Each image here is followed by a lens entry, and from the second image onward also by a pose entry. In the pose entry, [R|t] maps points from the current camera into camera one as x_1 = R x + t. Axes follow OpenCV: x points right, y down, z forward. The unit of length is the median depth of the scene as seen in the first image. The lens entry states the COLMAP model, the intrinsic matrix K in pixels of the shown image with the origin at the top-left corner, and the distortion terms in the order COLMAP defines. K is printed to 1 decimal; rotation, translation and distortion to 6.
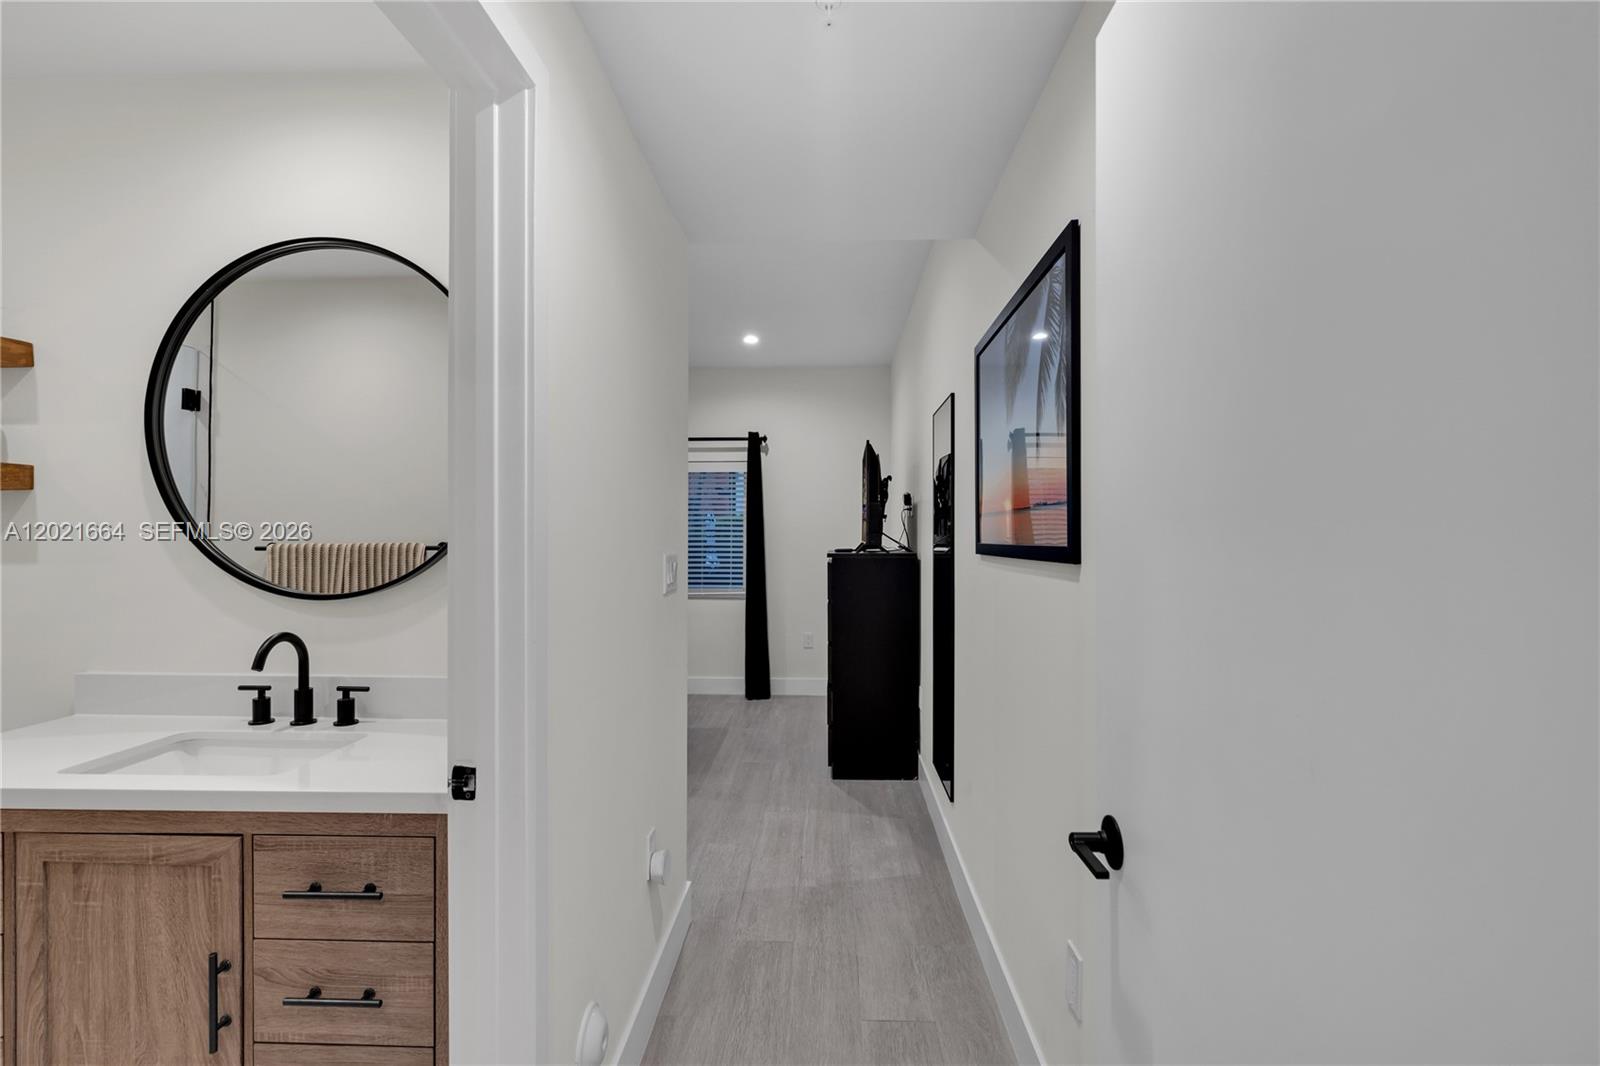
lens RADIAL K [[789.3, 0, 800.0], [0, 789.3, 533.0], [0, 0, 1]] dist [0.002161, 0.000195]
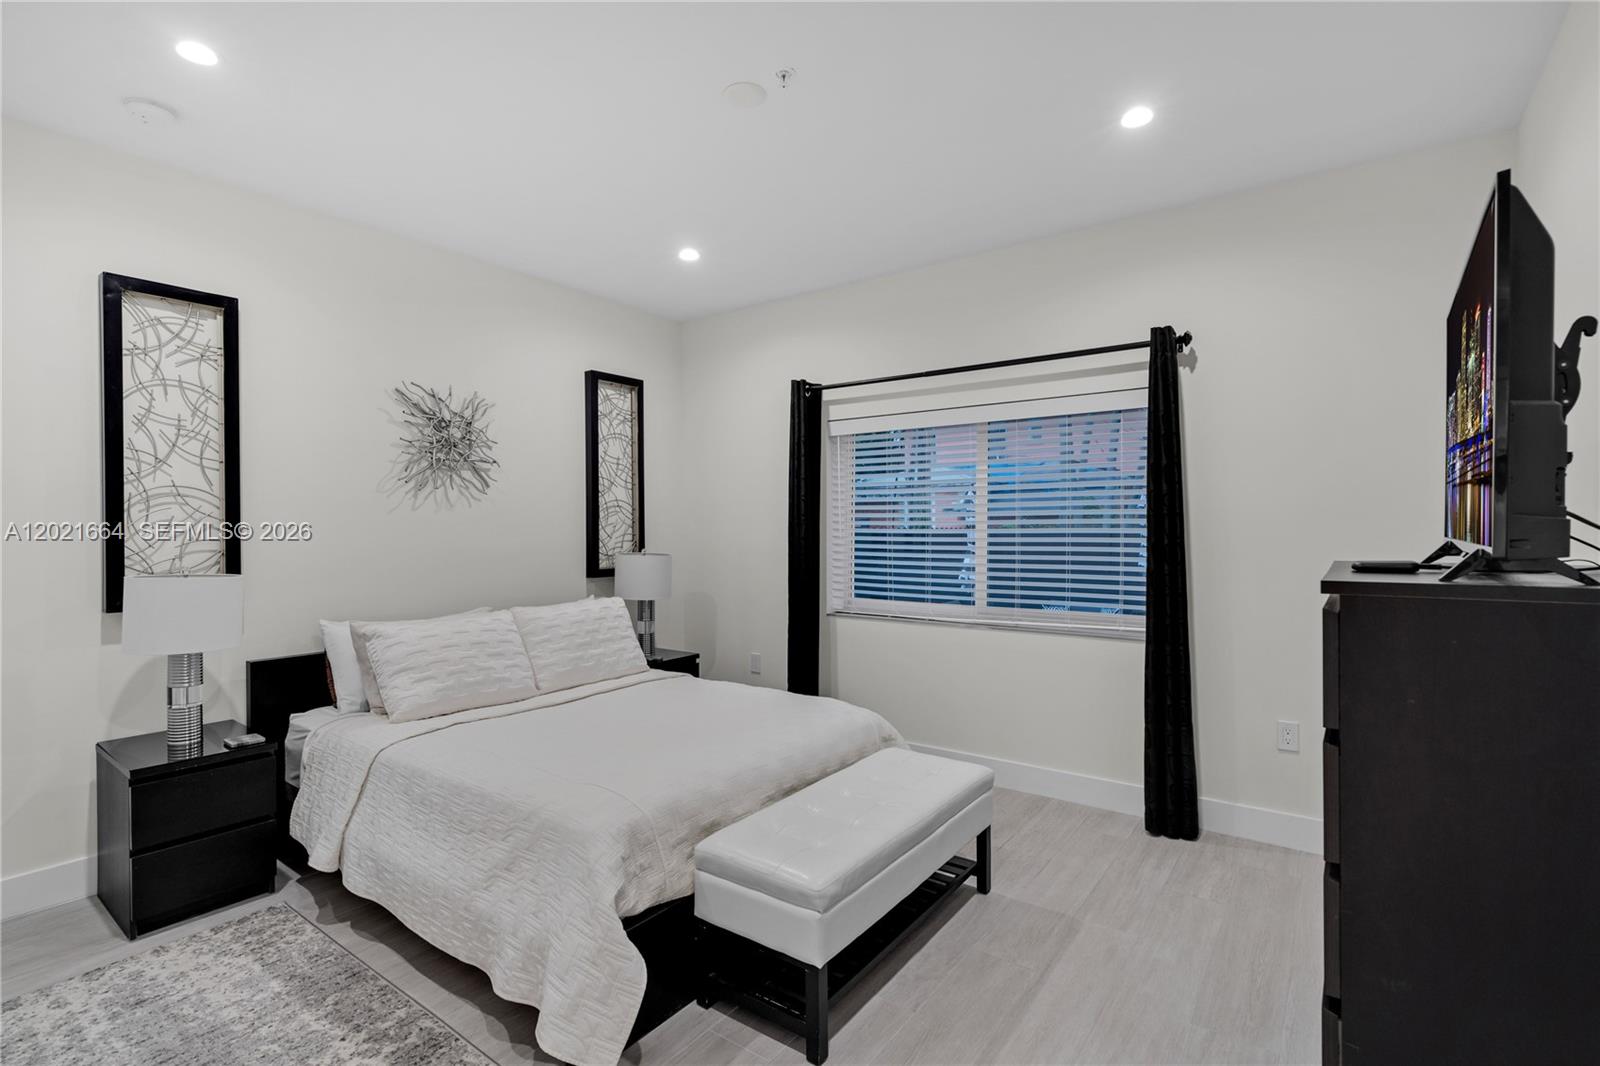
lens RADIAL K [[750.0, 0, 800.0], [0, 750.0, 533.0], [0, 0, 1]] dist [0.014781, -0.000479]
pose [[0.829760, -0.000954, -0.558120, 0.021987], [0.011076, 0.999830, 0.014758, -0.000486], [0.558011, -0.018428, 0.829629, 0.450745]]
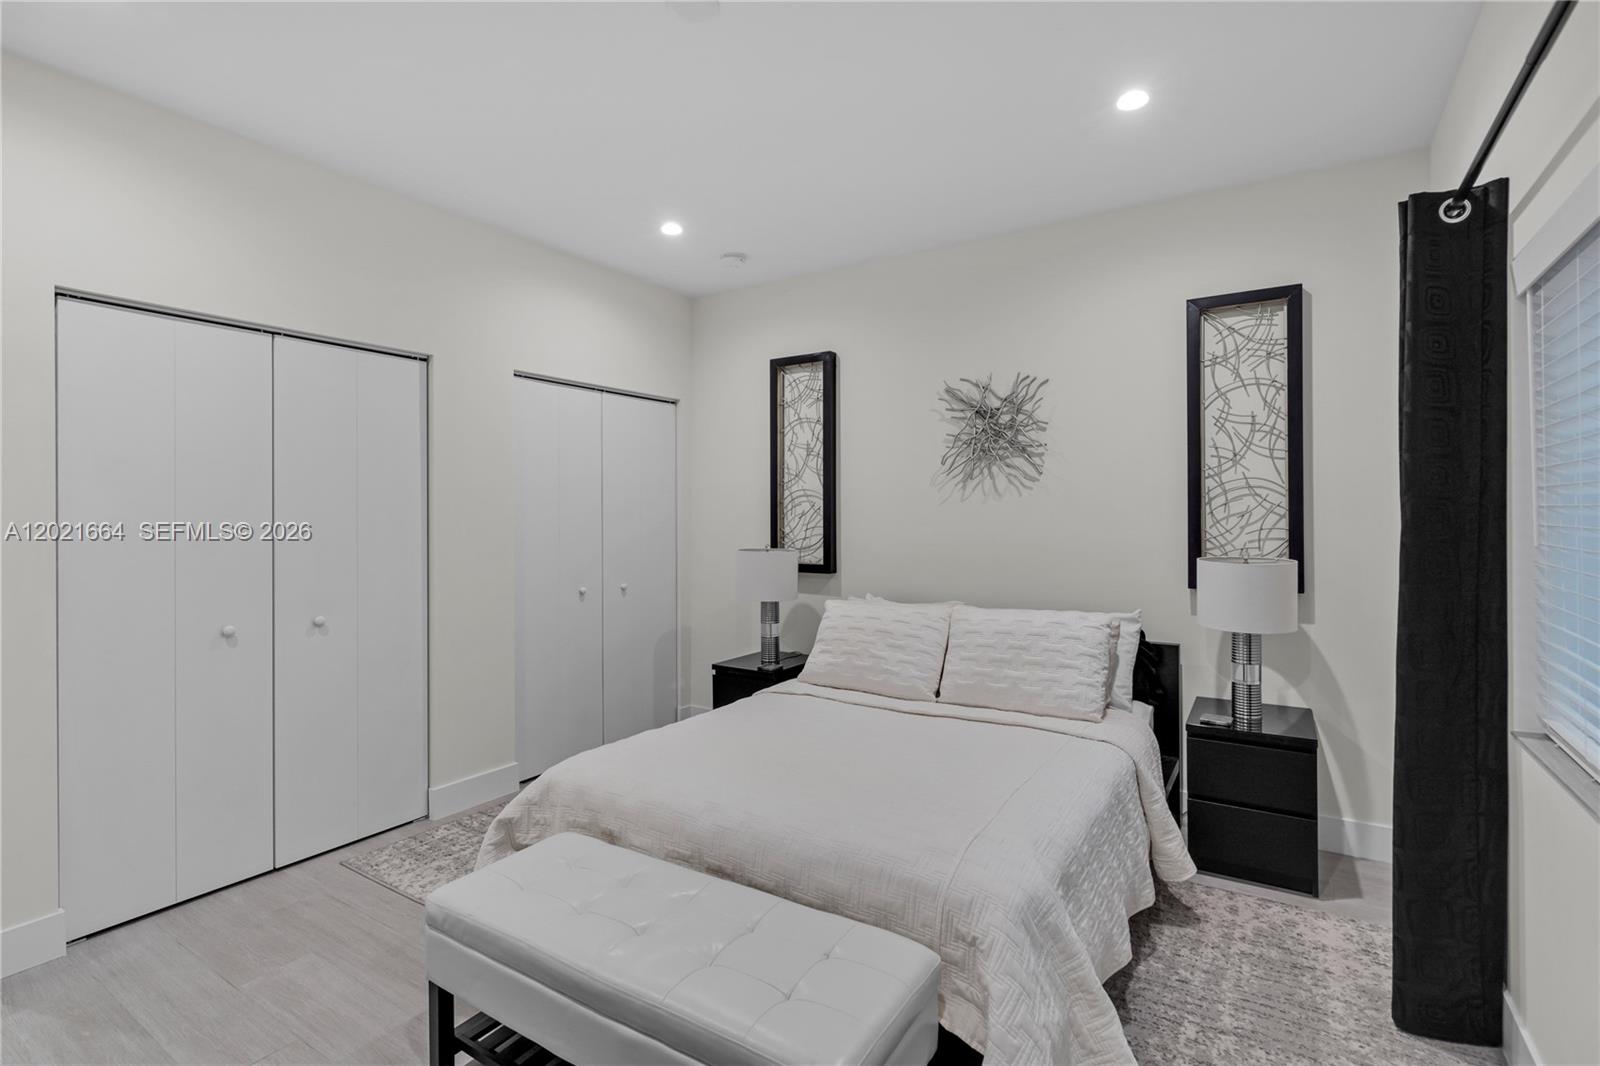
lens RADIAL K [[756.4, 0, 803.5], [0, 756.4, 517.2], [0, 0, 1]] dist [-0.000187, -0.011062]
pose [[-0.501150, -0.002359, -0.865357, 0.044193], [0.008636, 0.999933, -0.007727, 0.004578], [0.865317, -0.011345, -0.501096, 1.110578]]
